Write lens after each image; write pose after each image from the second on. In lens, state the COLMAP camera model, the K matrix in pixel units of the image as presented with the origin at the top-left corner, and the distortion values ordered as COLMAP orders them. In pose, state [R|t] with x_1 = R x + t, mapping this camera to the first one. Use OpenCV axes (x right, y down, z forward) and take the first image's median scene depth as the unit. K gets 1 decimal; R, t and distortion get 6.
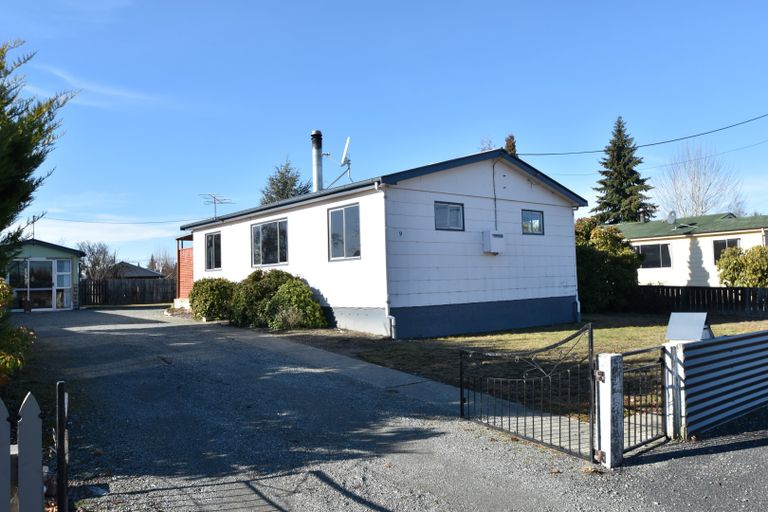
lens RADIAL K [[587.8, 0, 382.0], [0, 587.8, 251.1], [0, 0, 1]] dist [-0.042694, 0.001666]
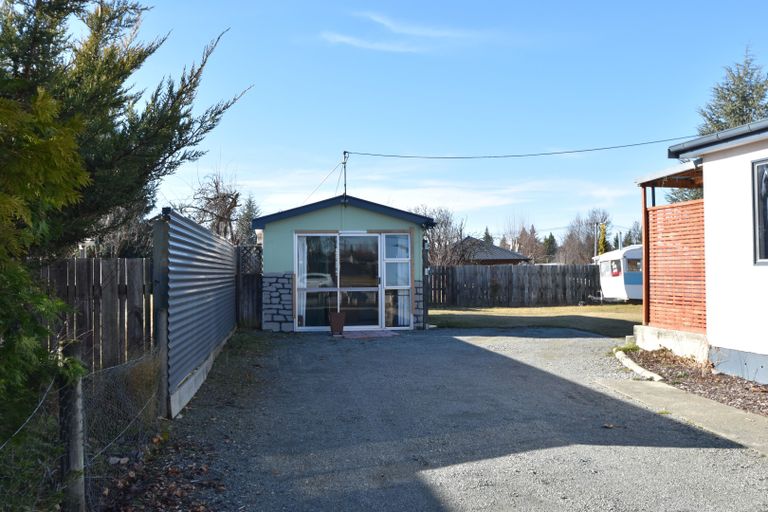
lens RADIAL K [[791.7, 0, 384.2], [0, 791.7, 256.6], [0, 0, 1]] dist [-0.013905, 0.000000]
pose [[0.875562, 0.011706, -0.482965, -0.121685], [0.009452, 0.999100, 0.041352, 0.003296], [0.483014, -0.040771, 0.874663, 0.209870]]
